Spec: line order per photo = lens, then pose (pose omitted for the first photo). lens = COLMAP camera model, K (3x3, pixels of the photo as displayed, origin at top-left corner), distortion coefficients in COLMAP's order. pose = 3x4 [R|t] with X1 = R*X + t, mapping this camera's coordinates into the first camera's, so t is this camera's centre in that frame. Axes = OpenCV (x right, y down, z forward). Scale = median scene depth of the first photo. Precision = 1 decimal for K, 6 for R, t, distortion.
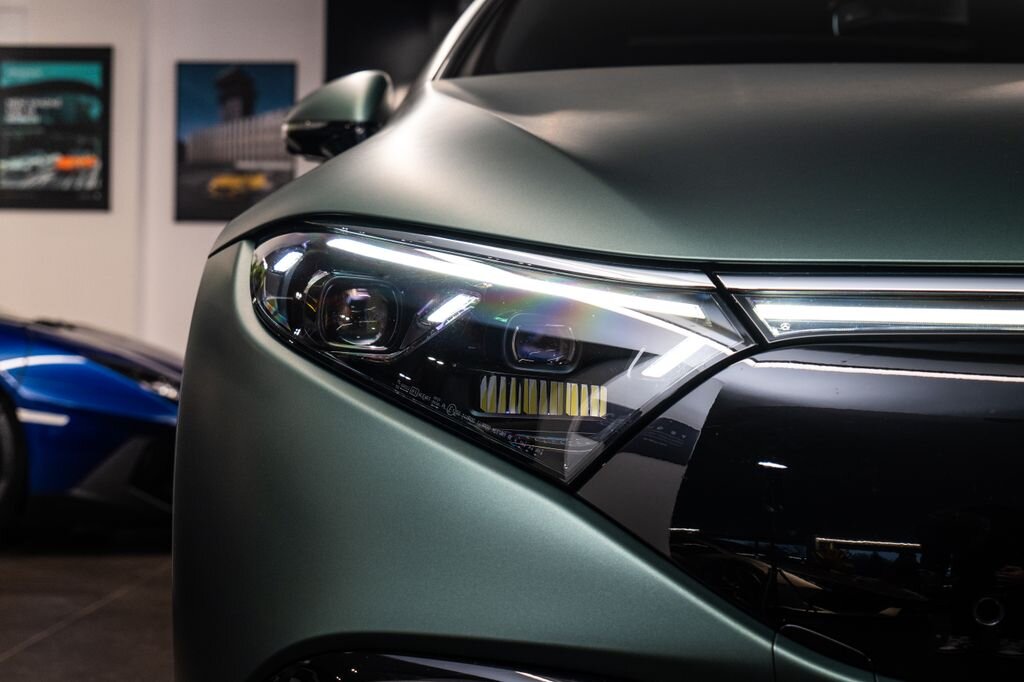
lens RADIAL K [[1869.2, 0, 512.0], [0, 1869.2, 341.0], [0, 0, 1]] dist [0.428557, -2.982509]
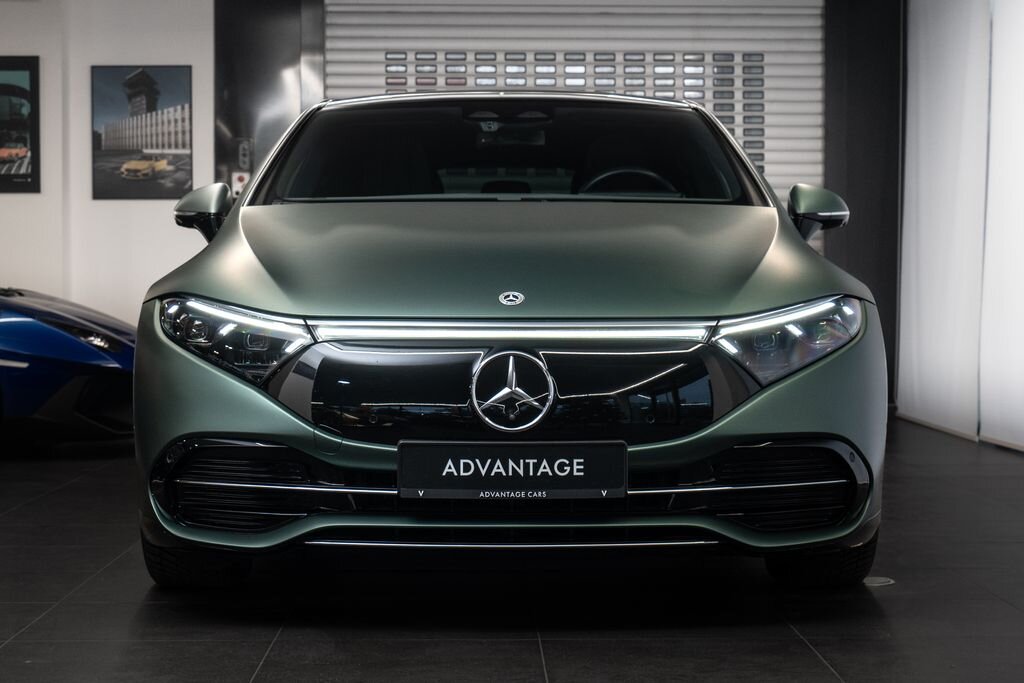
lens RADIAL K [[1869.2, 0, 512.0], [0, 1869.2, 341.5], [0, 0, 1]] dist [0.428557, -2.982509]
pose [[0.998742, -0.019292, 0.046291, 0.058845], [0.017612, 0.999181, 0.036431, -0.020641], [-0.046956, -0.035570, 0.998263, -0.424681]]
